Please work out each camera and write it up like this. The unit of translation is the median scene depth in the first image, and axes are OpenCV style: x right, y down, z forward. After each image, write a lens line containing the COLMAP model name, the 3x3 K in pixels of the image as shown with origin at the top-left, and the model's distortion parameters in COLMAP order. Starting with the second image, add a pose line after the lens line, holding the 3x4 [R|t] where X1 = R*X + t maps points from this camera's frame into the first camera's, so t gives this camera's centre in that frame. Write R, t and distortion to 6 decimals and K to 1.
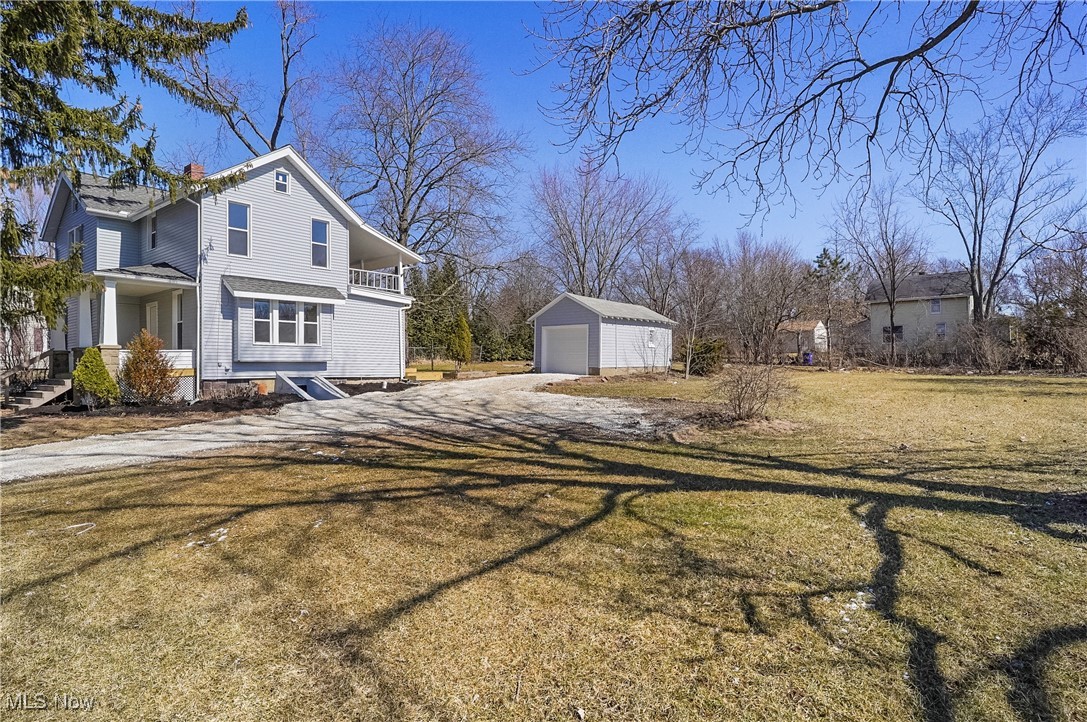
lens RADIAL K [[572.6, 0, 536.2], [0, 572.6, 352.4], [0, 0, 1]] dist [-0.061303, 0.025931]
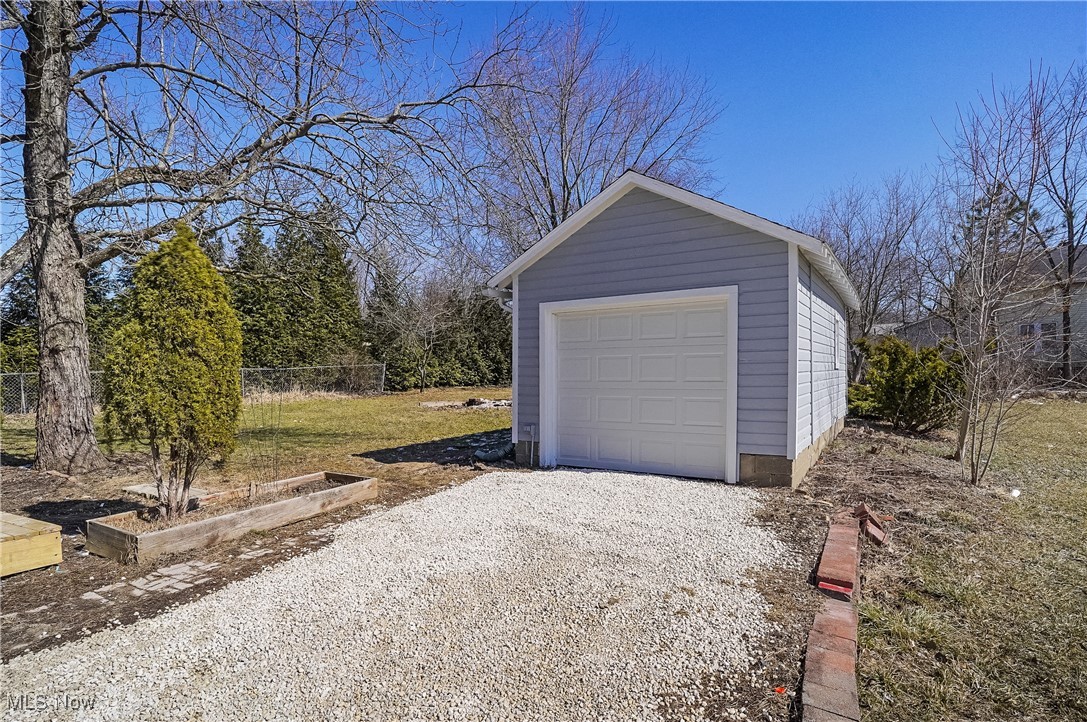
lens RADIAL K [[572.6, 0, 540.3], [0, 572.6, 364.4], [0, 0, 1]] dist [-0.061303, 0.025931]
pose [[0.991788, -0.008291, 0.127624, -0.040862], [0.008179, 0.999966, 0.001403, -0.022302], [-0.127631, -0.000347, 0.991822, 1.056150]]
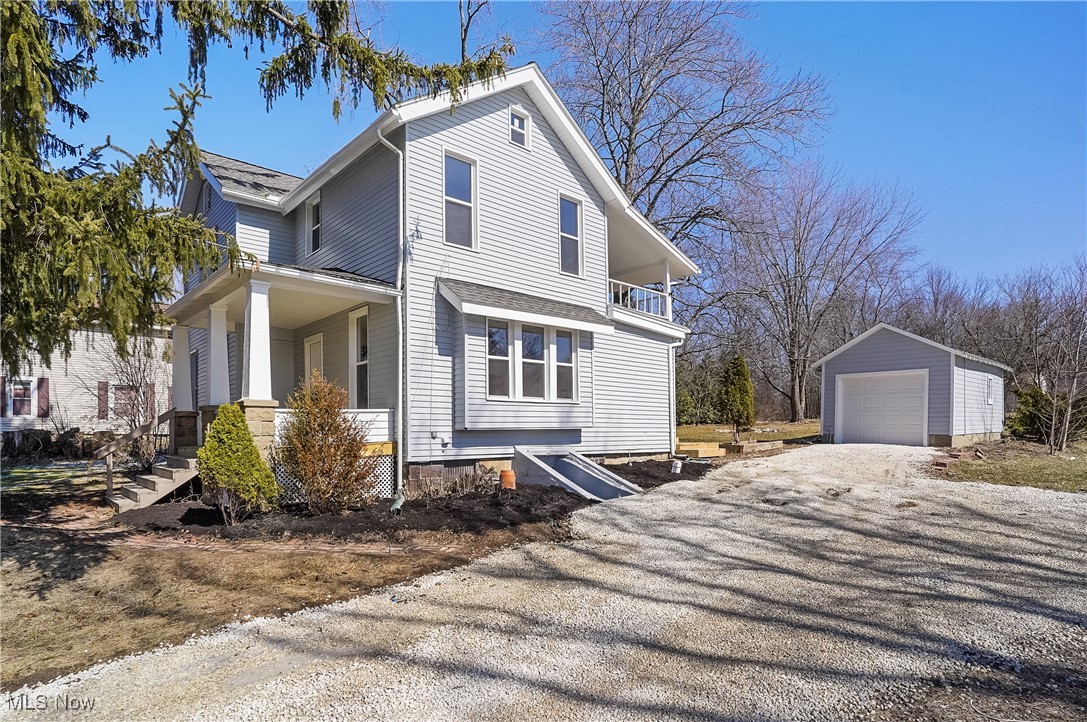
lens RADIAL K [[572.6, 0, 542.4], [0, 572.6, 417.5], [0, 0, 1]] dist [-0.061303, 0.025931]
pose [[0.986658, -0.003381, -0.162772, -0.333958], [0.004035, 0.999985, 0.003690, 0.002109], [0.162758, -0.004298, 0.986657, 0.415595]]
